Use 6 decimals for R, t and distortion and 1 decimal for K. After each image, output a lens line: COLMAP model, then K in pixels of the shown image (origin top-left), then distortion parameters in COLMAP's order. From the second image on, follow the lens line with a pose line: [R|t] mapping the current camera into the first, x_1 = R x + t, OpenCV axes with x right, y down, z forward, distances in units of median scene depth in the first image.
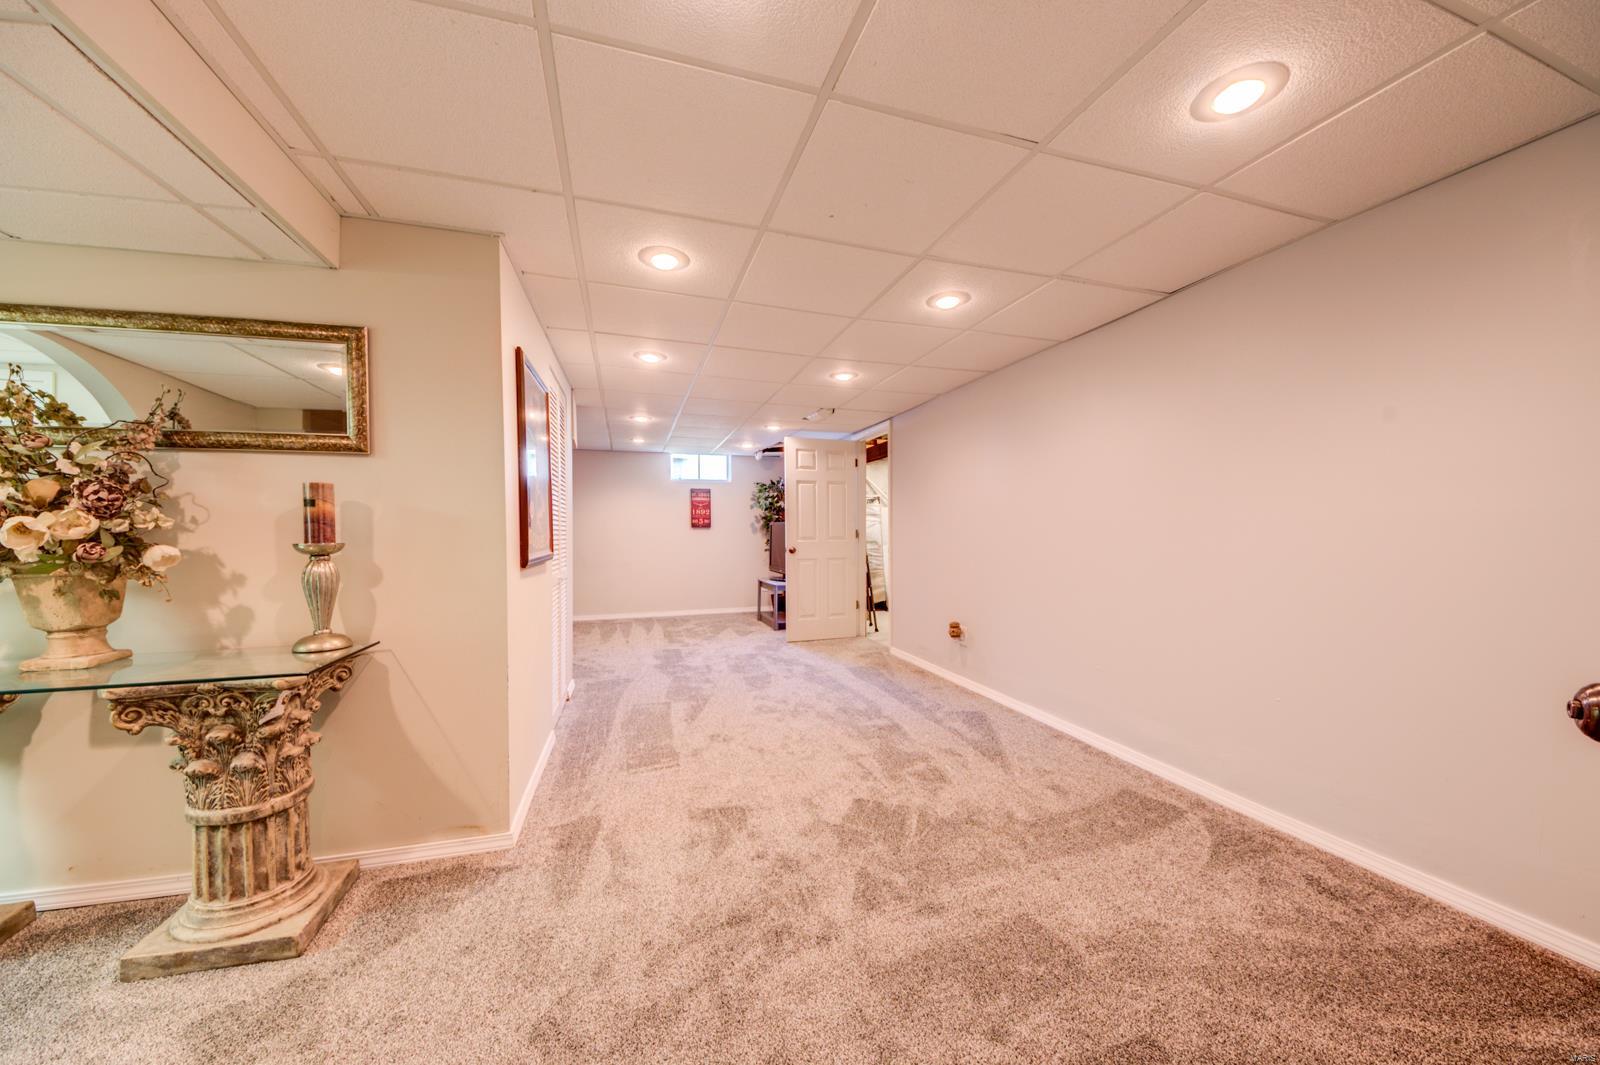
lens RADIAL K [[556.0, 0, 797.6], [0, 556.0, 537.4], [0, 0, 1]] dist [0.045377, -0.024734]
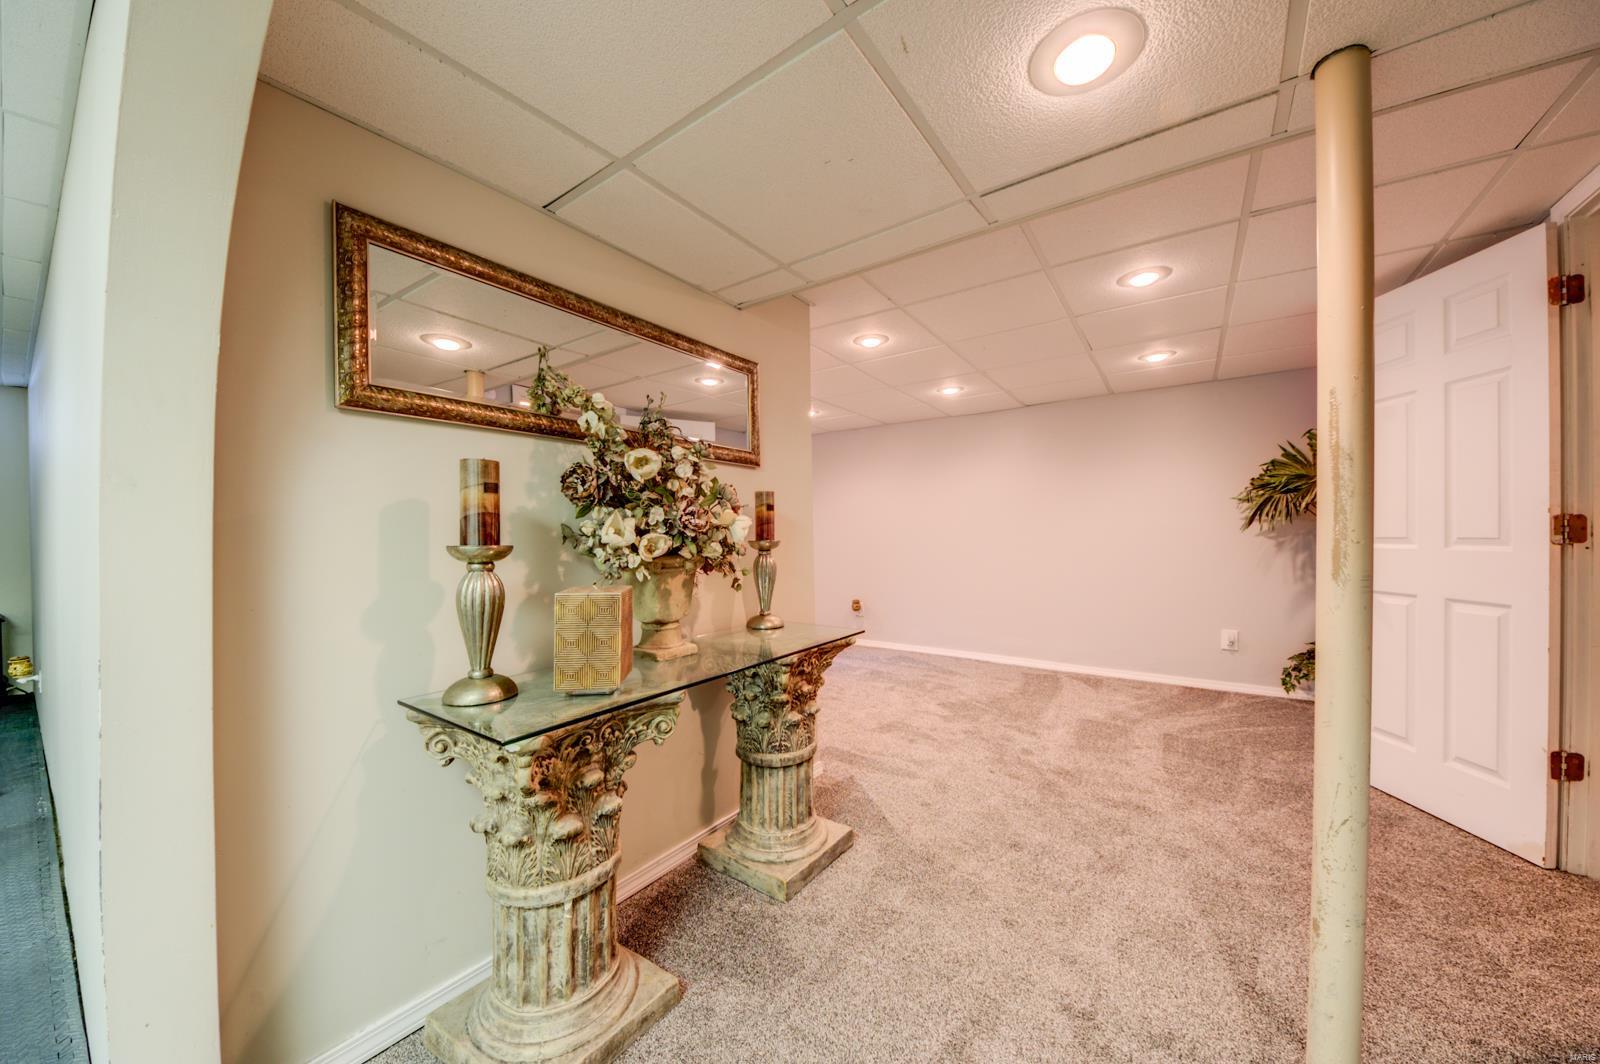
lens RADIAL K [[556.0, 0, 797.6], [0, 556.0, 536.9], [0, 0, 1]] dist [0.045377, -0.024734]
pose [[0.792938, -0.003778, 0.609291, -1.284480], [0.009305, 0.999939, -0.005910, 0.009609], [-0.609232, 0.010356, 0.792924, 0.002071]]
